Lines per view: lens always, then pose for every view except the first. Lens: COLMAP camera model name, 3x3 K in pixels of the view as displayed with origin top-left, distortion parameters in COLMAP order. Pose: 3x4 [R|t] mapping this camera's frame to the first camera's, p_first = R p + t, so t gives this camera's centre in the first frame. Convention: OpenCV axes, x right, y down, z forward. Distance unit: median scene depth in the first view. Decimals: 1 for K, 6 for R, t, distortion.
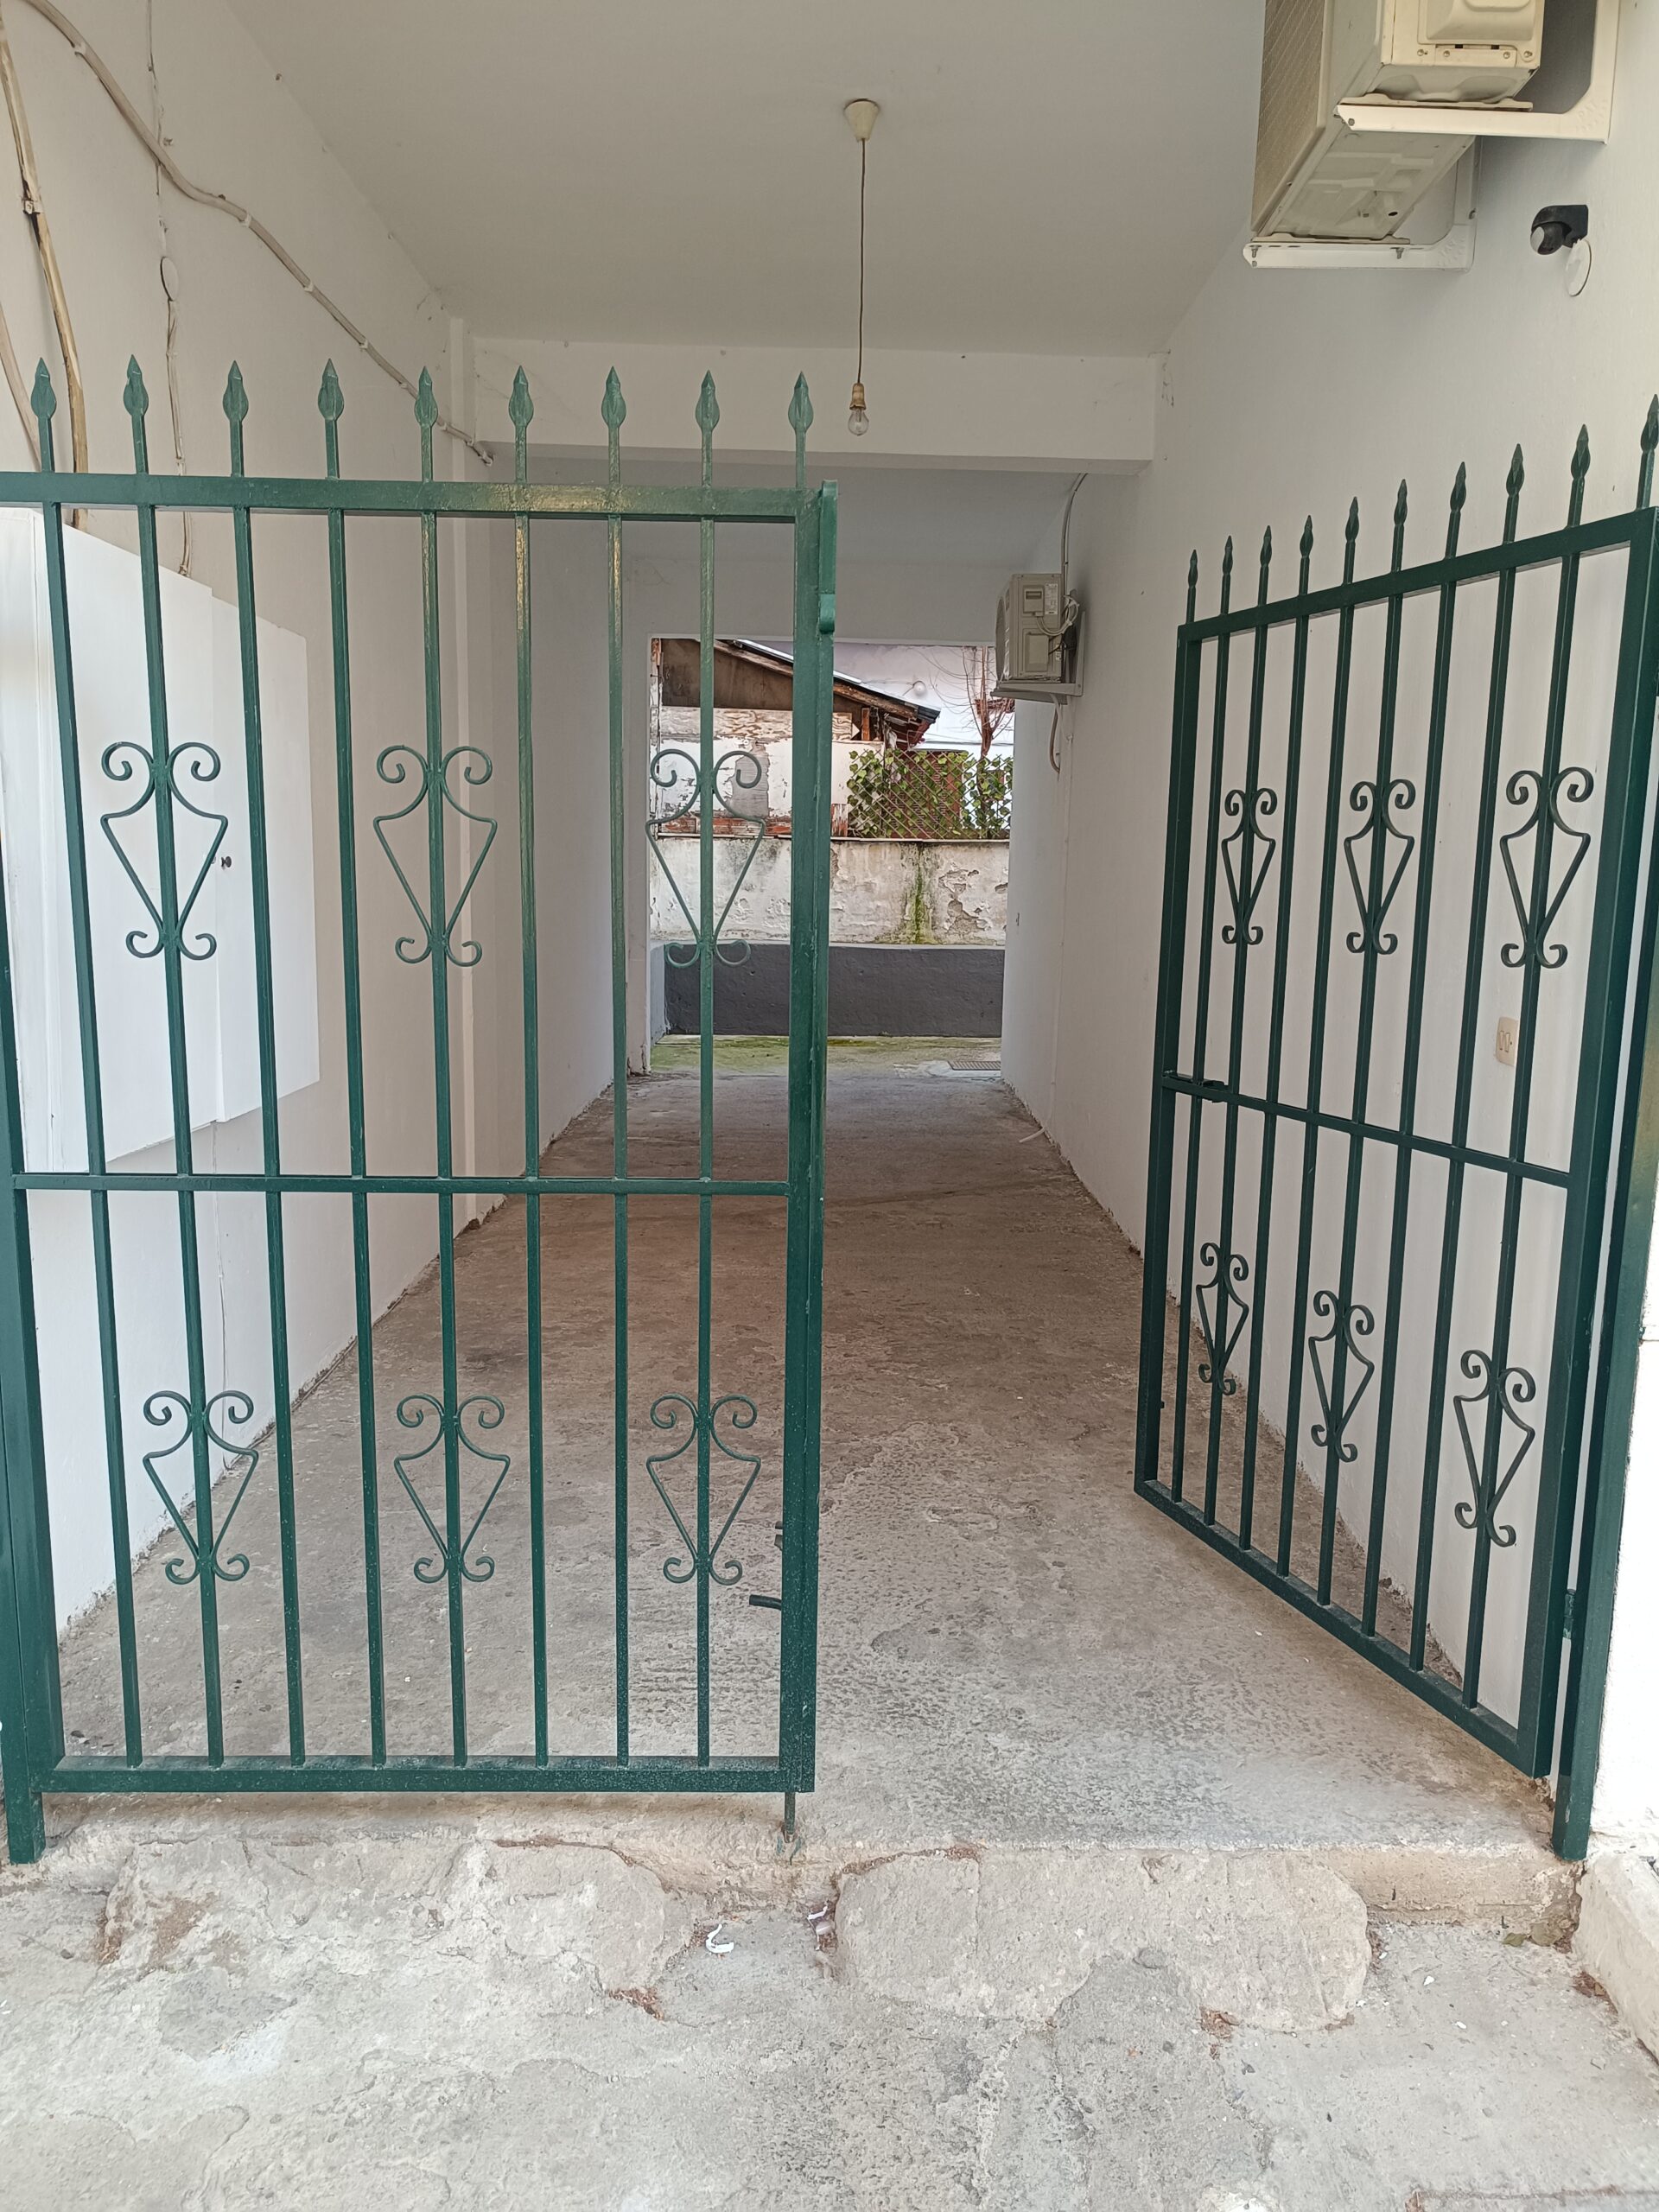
lens RADIAL K [[1510.2, 0, 829.5], [0, 1510.2, 1106.0], [0, 0, 1]] dist [0.042729, -0.028658]
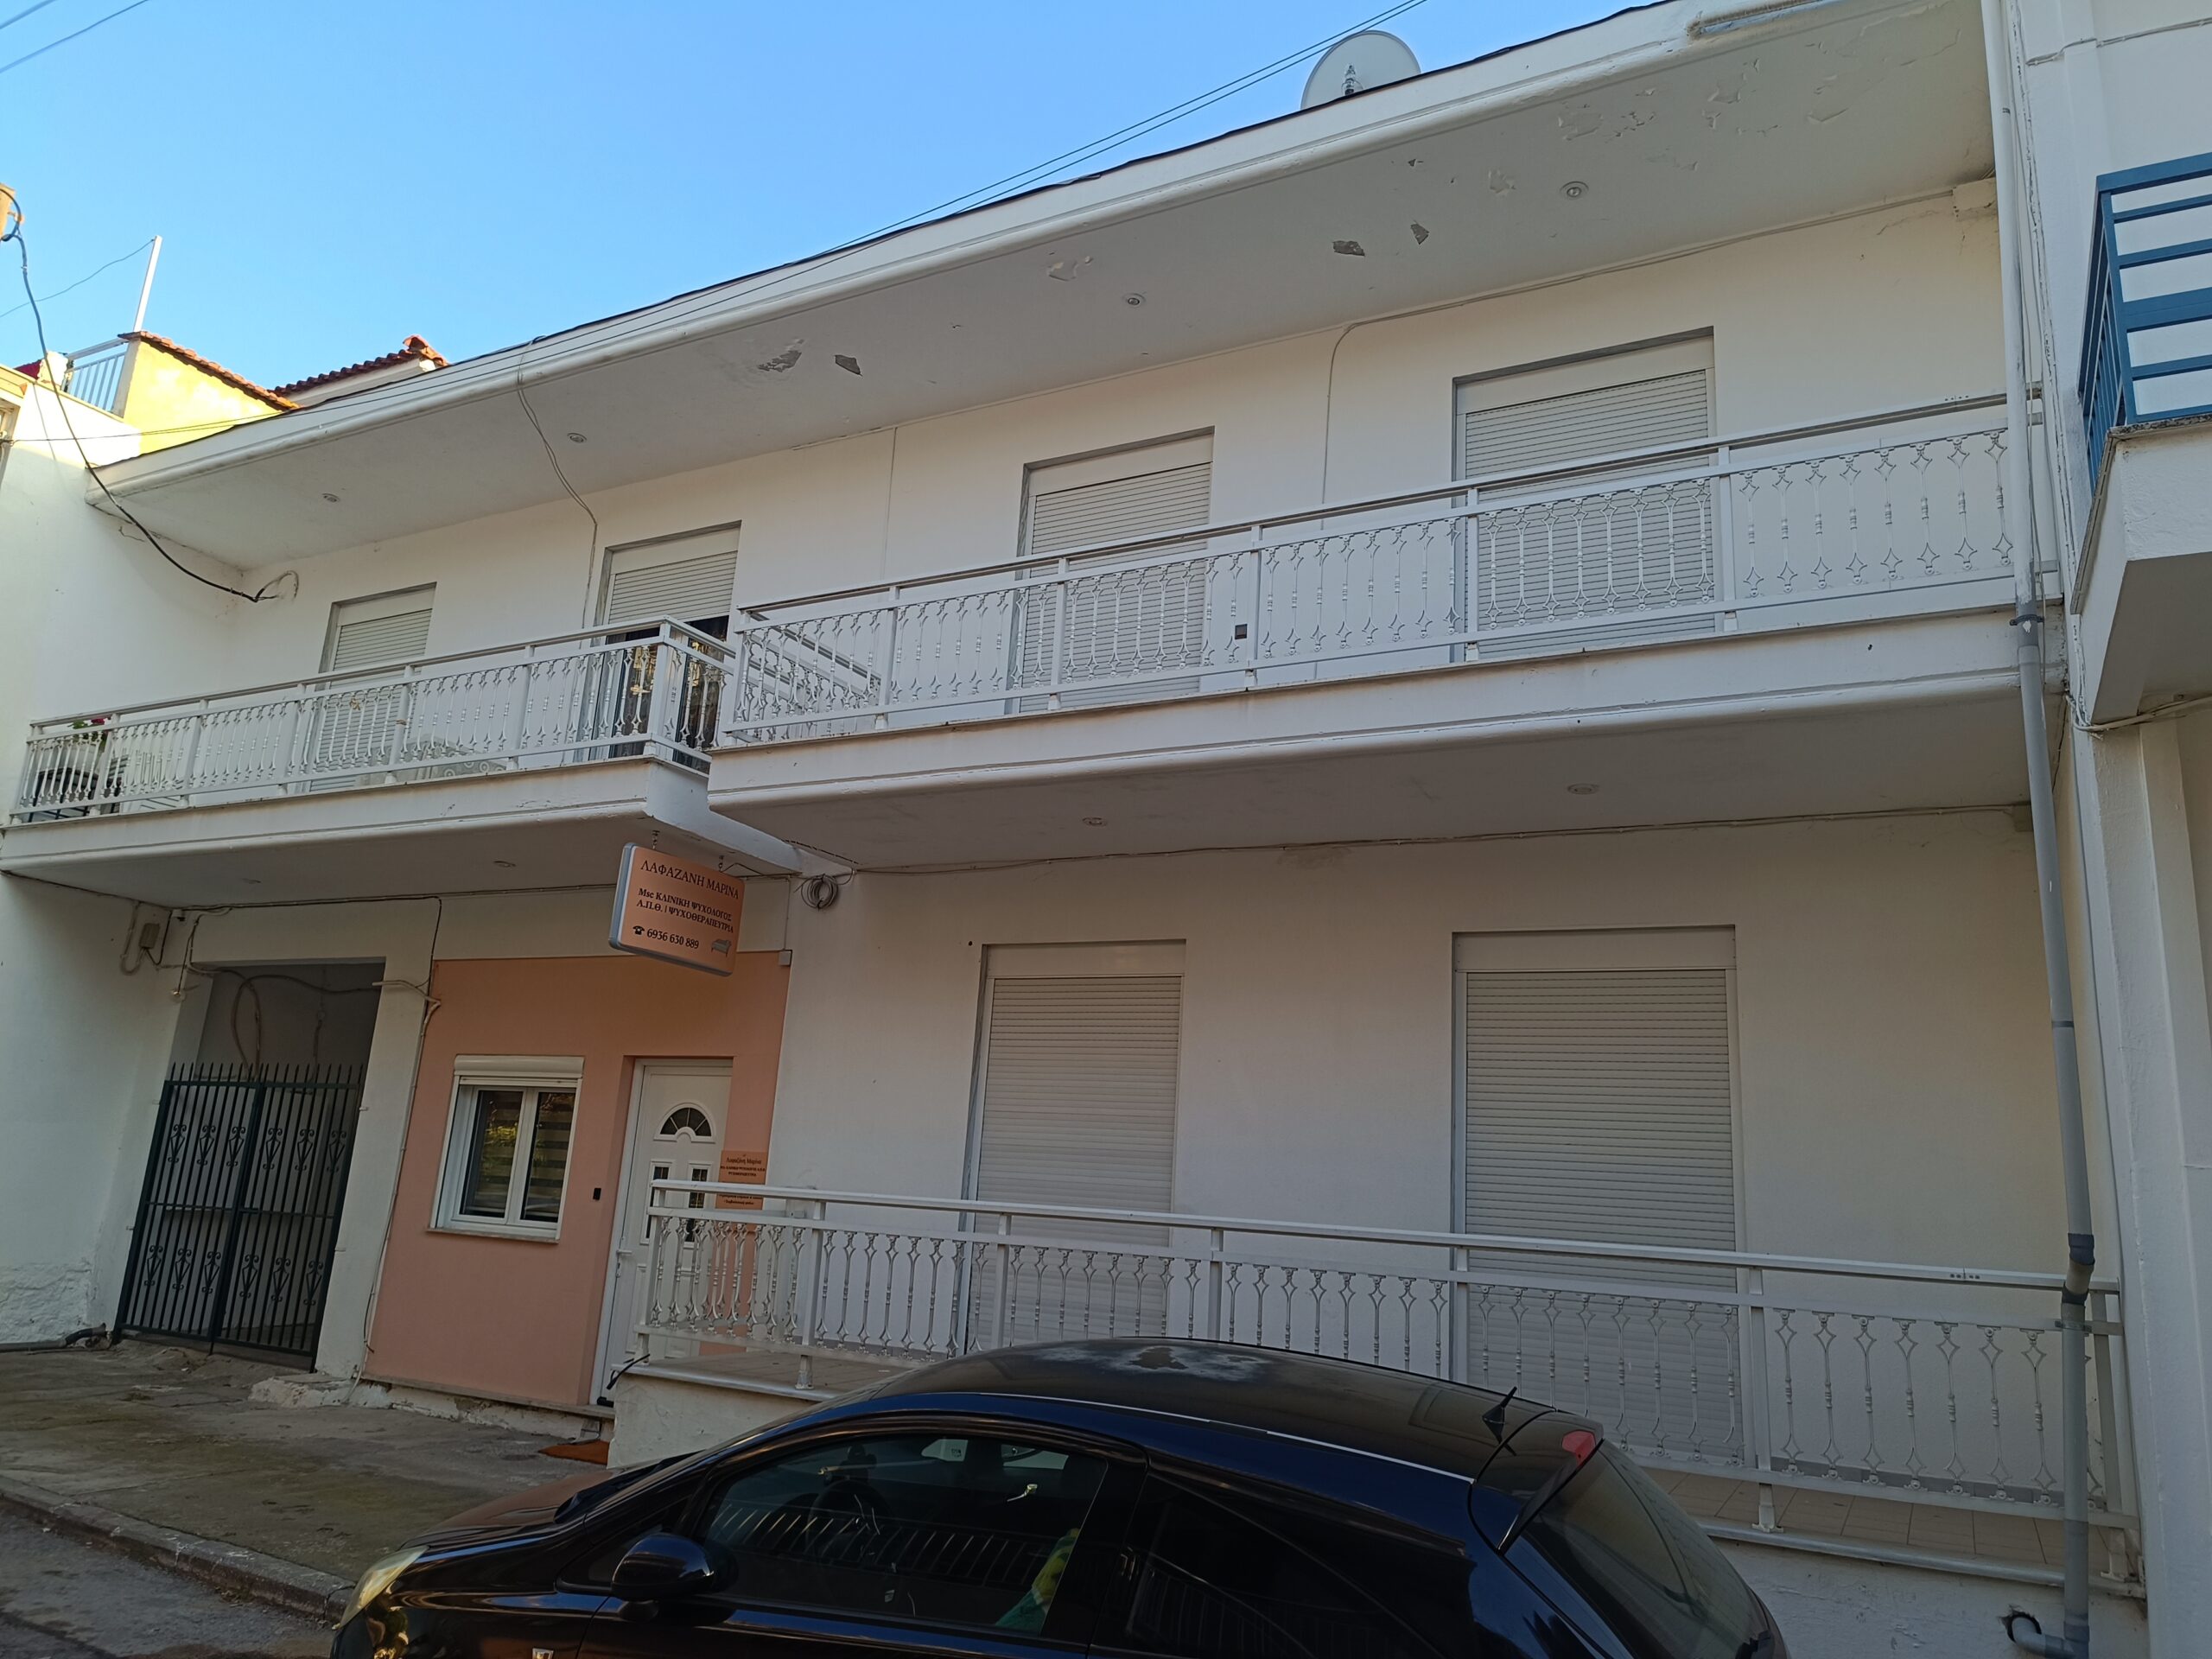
lens RADIAL K [[1405.4, 0, 1106.0], [0, 1405.4, 829.5], [0, 0, 1]] dist [0.004348, -0.020966]
pose [[0.893908, -0.079437, -0.441156, 3.823135], [-0.122653, 0.903266, -0.411178, 0.379782], [0.431144, 0.421664, 0.797693, -1.594261]]
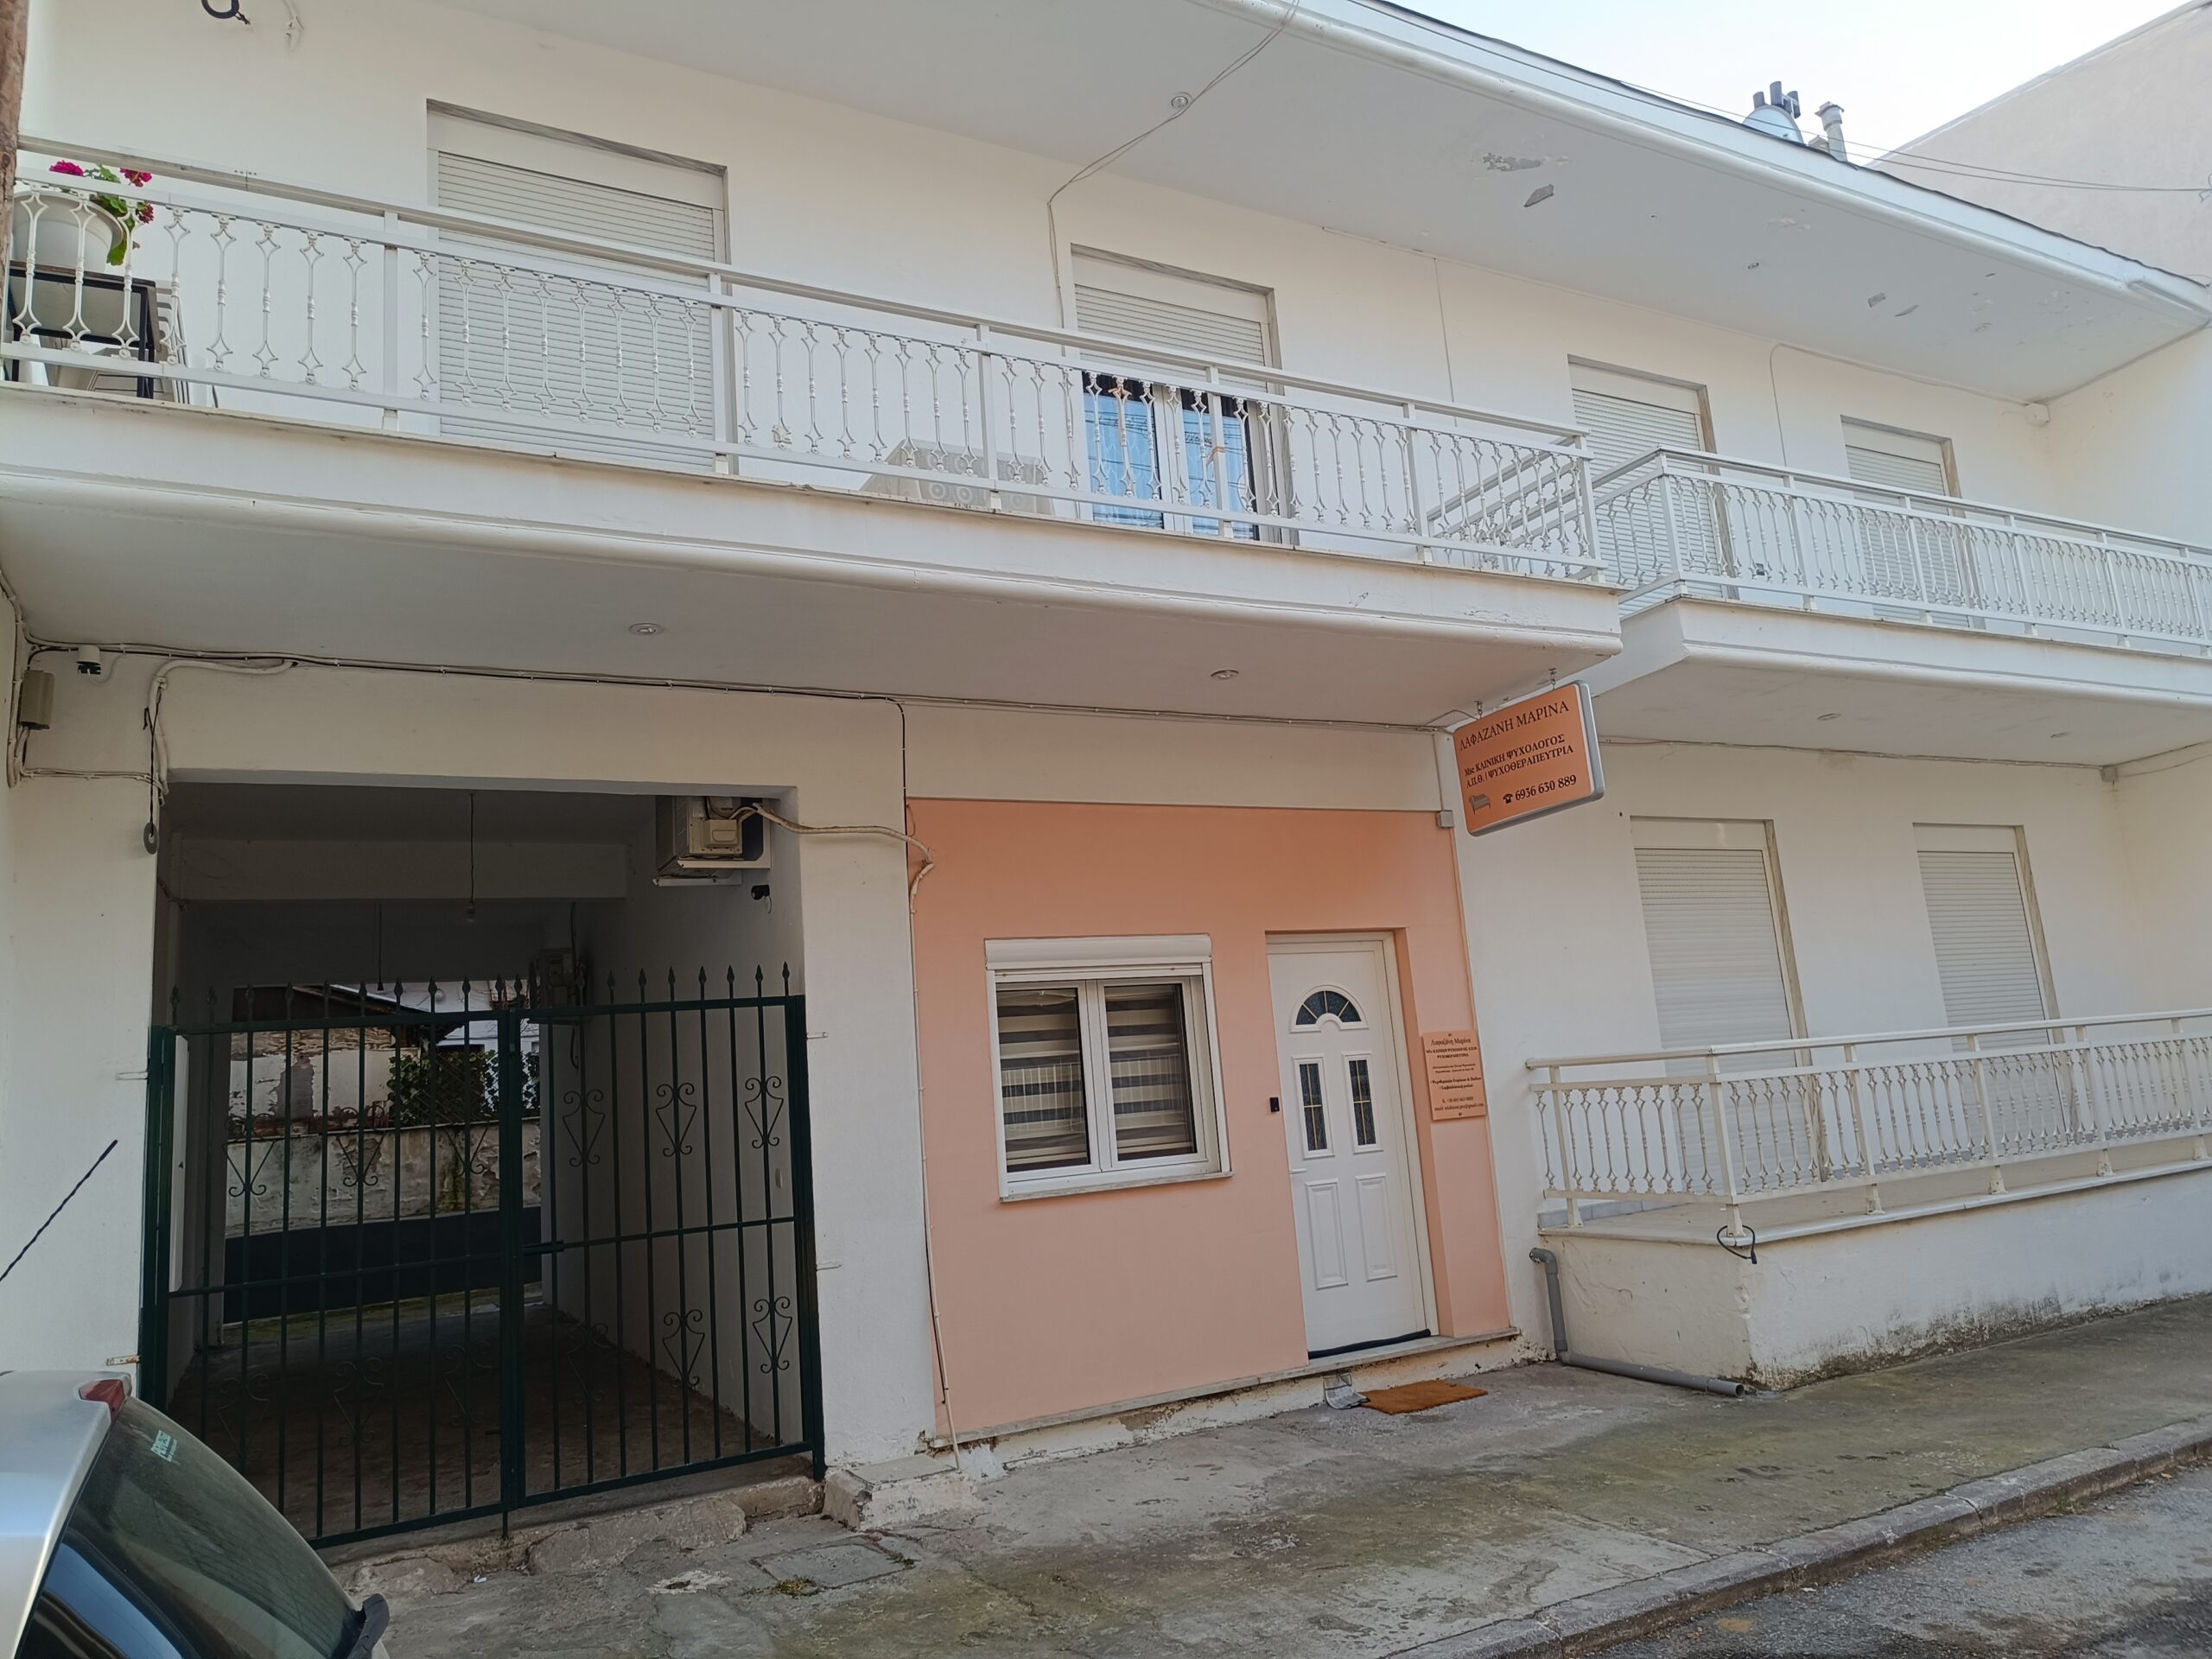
lens RADIAL K [[1510.2, 0, 1119.5], [0, 1510.2, 833.6], [0, 0, 1]] dist [0.042729, -0.028658]
pose [[0.876167, -0.008958, 0.481925, -0.268076], [0.170956, 0.940604, -0.293324, 0.245909], [-0.450673, 0.339389, 0.825657, -1.478023]]
